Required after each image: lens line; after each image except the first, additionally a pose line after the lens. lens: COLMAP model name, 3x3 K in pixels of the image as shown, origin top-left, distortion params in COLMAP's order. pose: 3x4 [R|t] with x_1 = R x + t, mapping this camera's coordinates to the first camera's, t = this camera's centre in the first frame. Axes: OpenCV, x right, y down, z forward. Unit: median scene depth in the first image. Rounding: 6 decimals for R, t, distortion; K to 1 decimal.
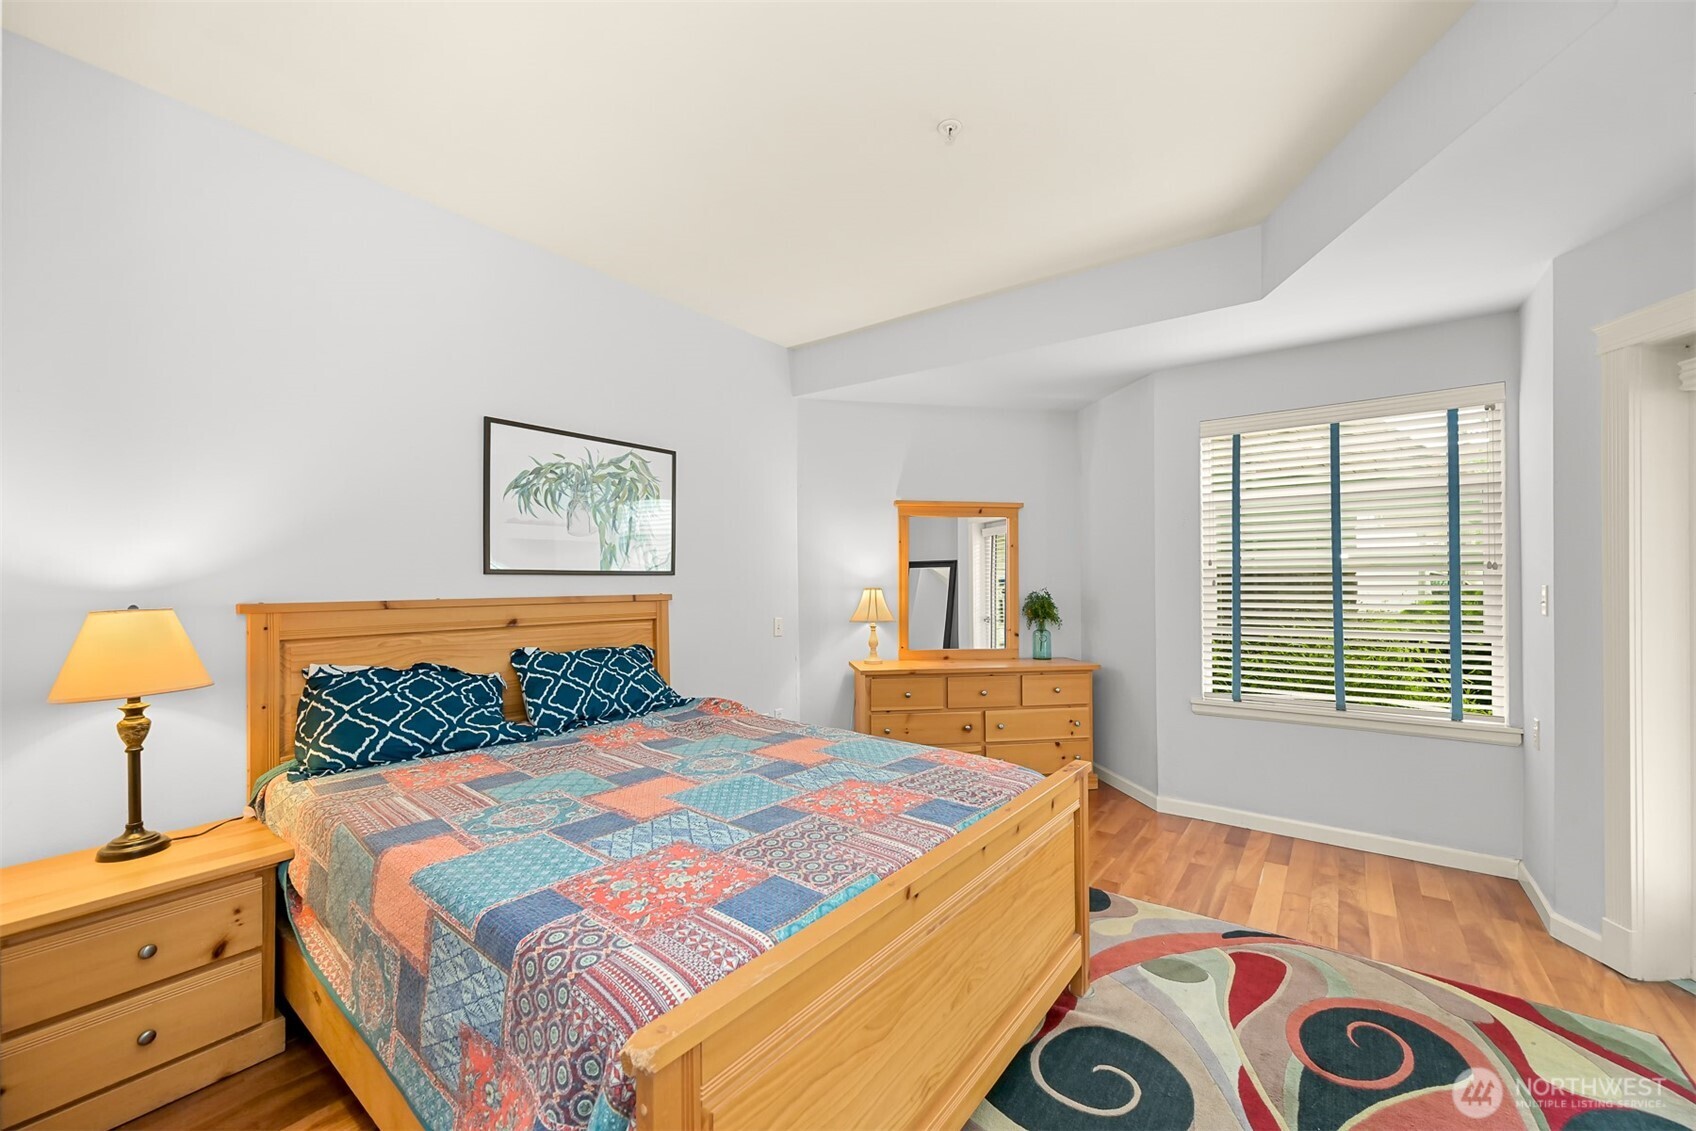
lens RADIAL K [[674.4, 0, 852.8], [0, 674.4, 573.7], [0, 0, 1]] dist [0.000130, 0.000209]
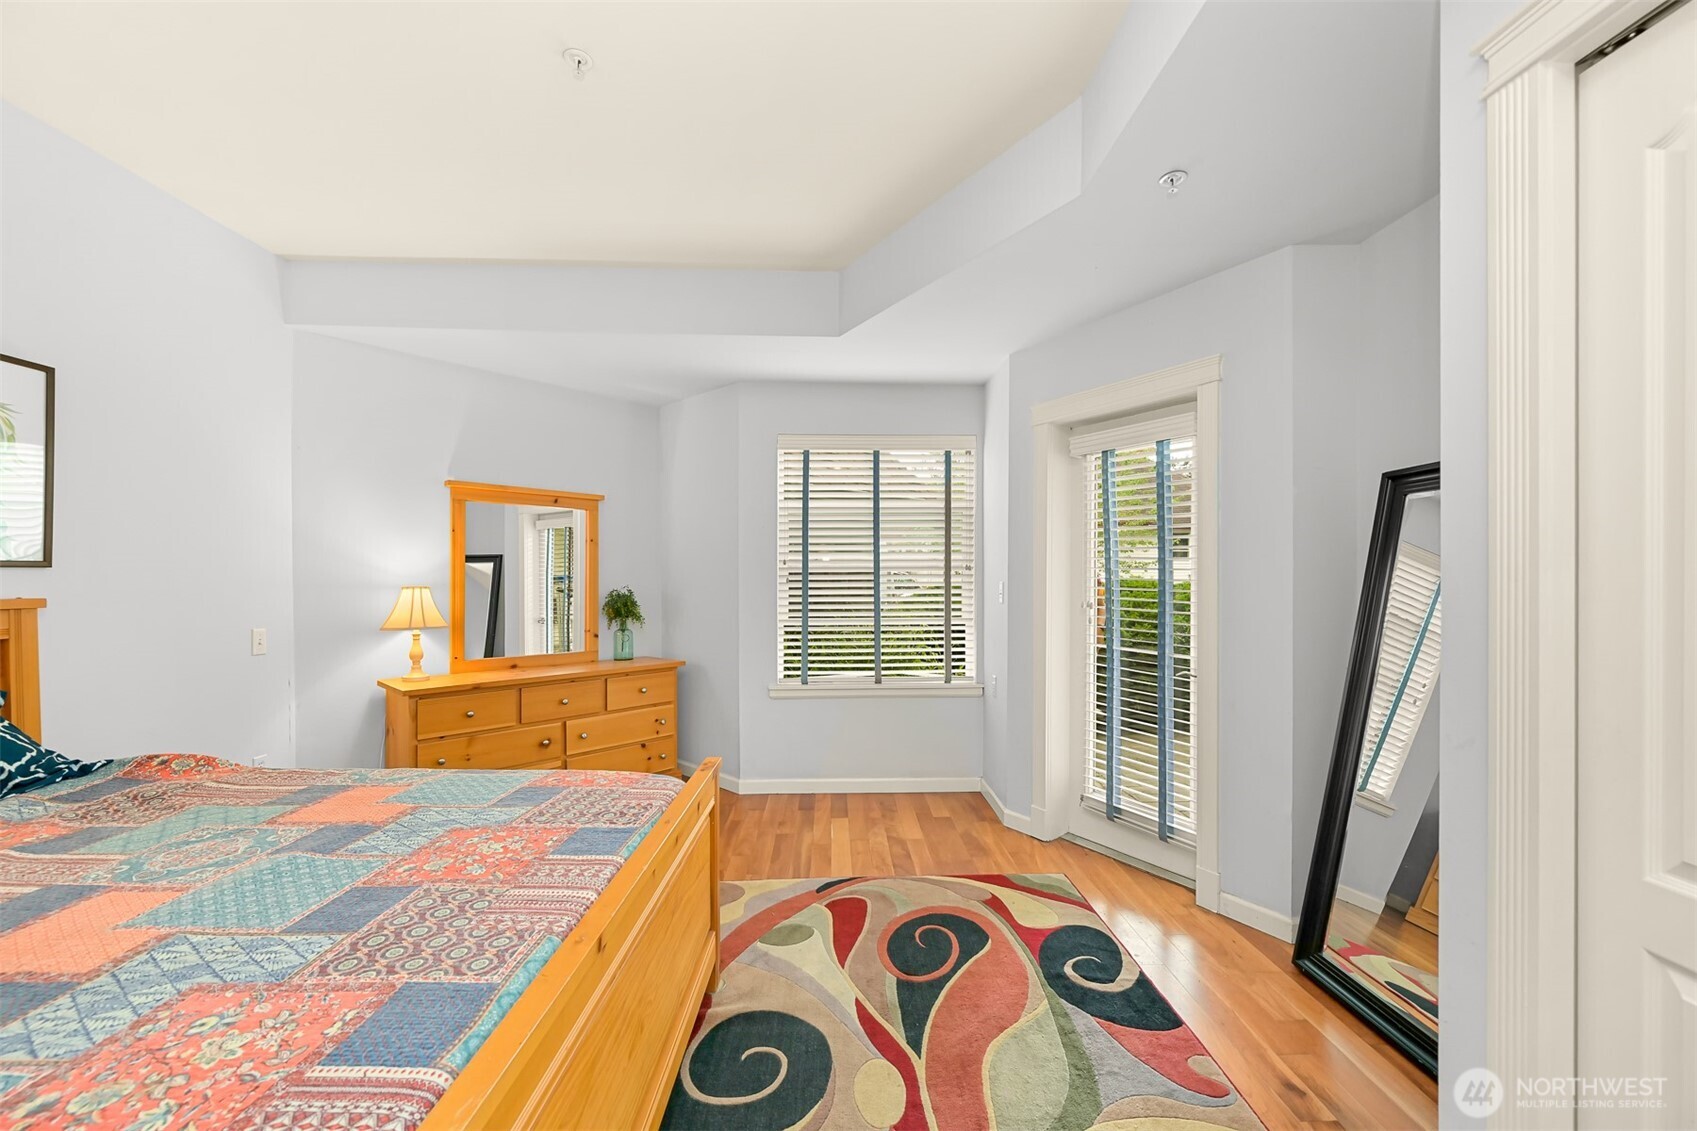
lens RADIAL K [[674.7, 0, 863.4], [0, 674.7, 576.9], [0, 0, 1]] dist [-0.000440, 0.000433]
pose [[0.780288, 0.003116, 0.625412, -0.100002], [-0.008209, 0.999952, 0.005260, 0.001899], [-0.625366, -0.009238, 0.780277, 0.070563]]
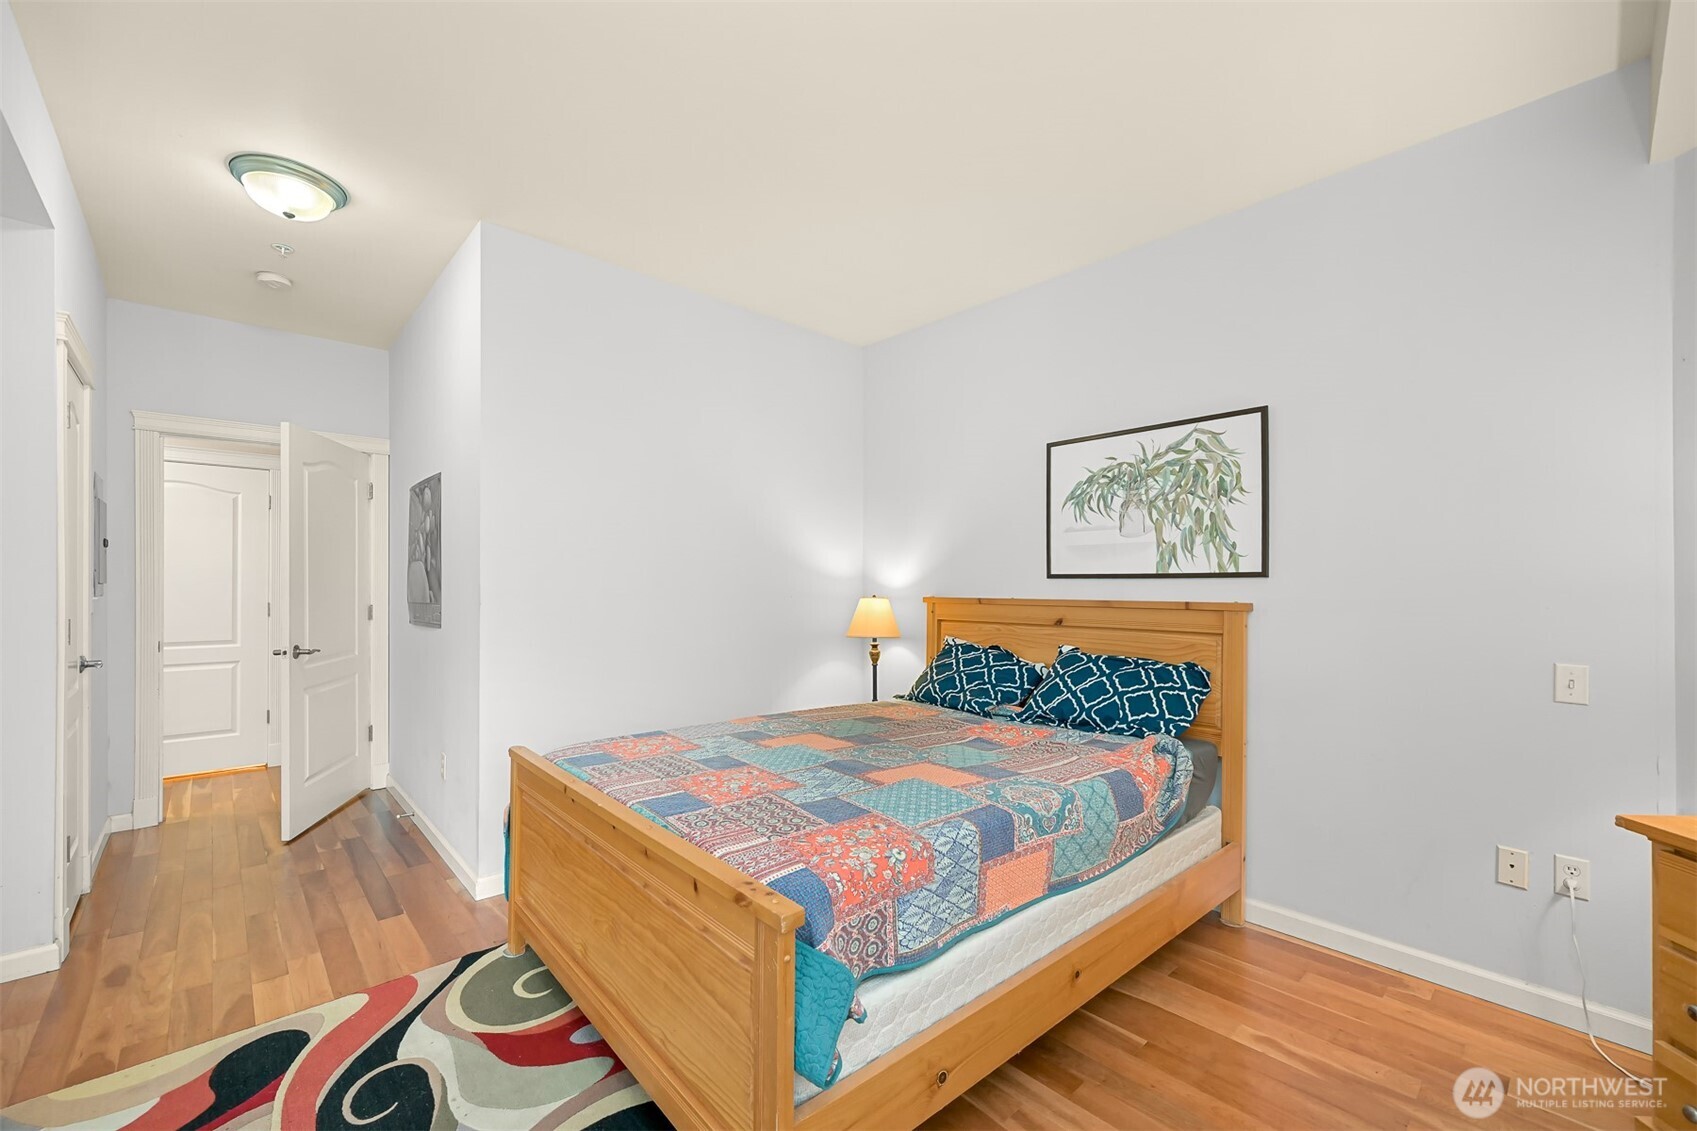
lens RADIAL K [[691.4, 0, 858.7], [0, 691.4, 580.2], [0, 0, 1]] dist [0.000087, 0.000157]
pose [[-0.187730, -0.000649, -0.982221, 0.787626], [0.010102, 0.999946, -0.002592, 0.003999], [0.982169, -0.010409, -0.187713, 1.023446]]
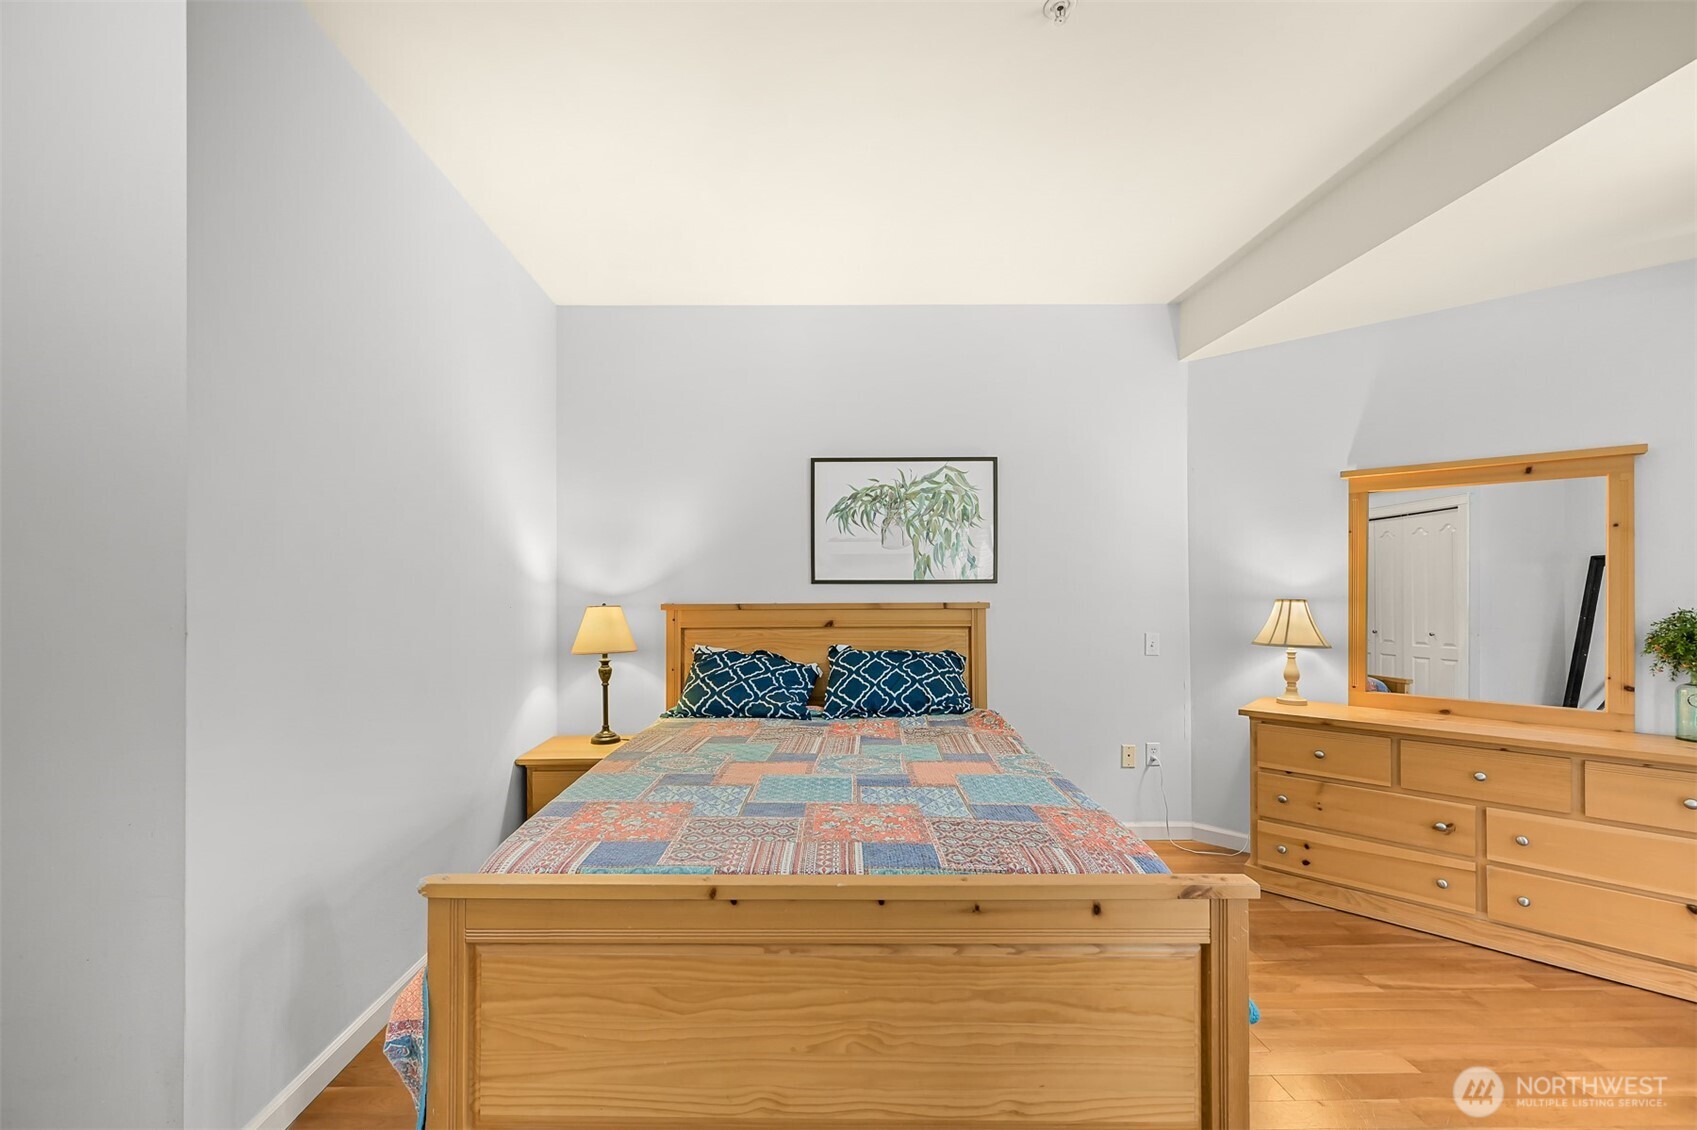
lens RADIAL K [[690.8, 0, 805.9], [0, 690.8, 585.6], [0, 0, 1]] dist [0.000042, 0.000084]
pose [[0.602043, -0.000684, -0.798463, 0.536839], [0.009319, 0.999938, 0.006170, -0.004784], [0.798409, -0.011155, 0.602012, 0.247602]]
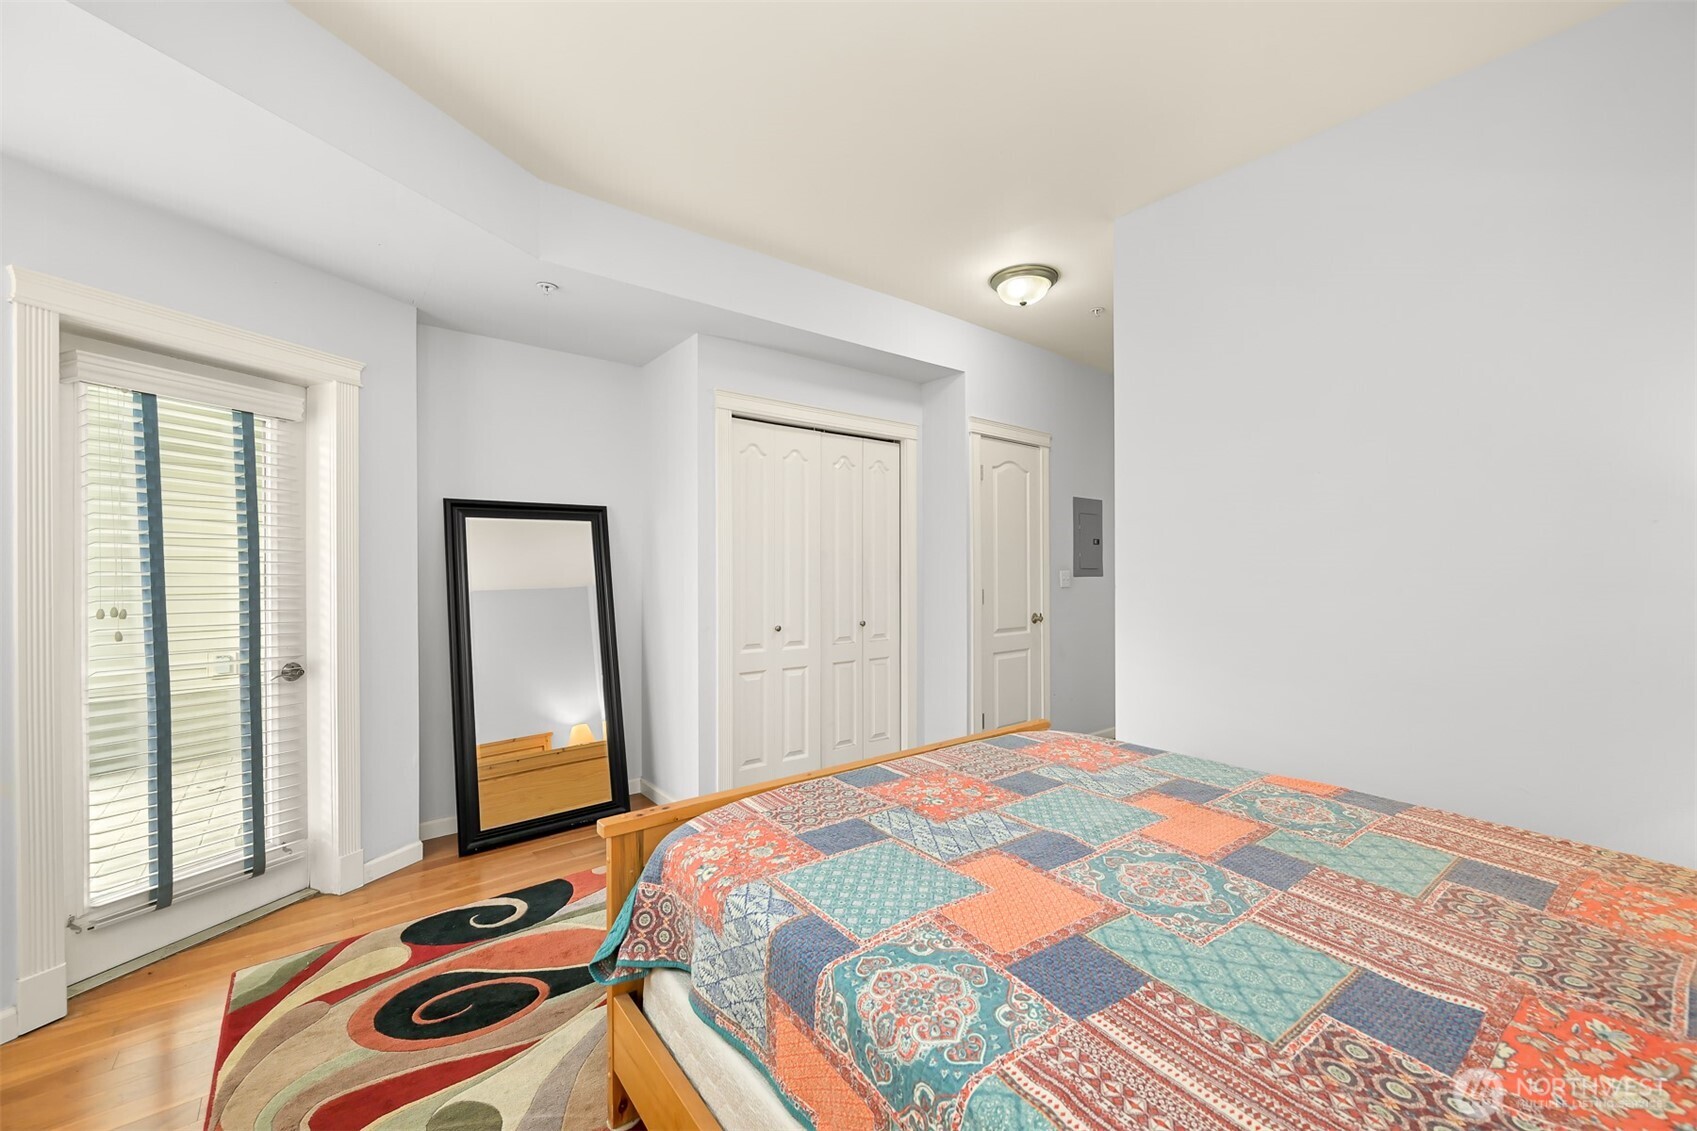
lens RADIAL K [[682.9, 0, 855.2], [0, 682.9, 579.0], [0, 0, 1]] dist [0.001787, 0.000342]
pose [[-0.969023, 0.003392, 0.246946, -0.085348], [0.004616, 0.999980, 0.004379, 0.015984], [-0.246926, 0.005383, -0.969019, 1.434873]]
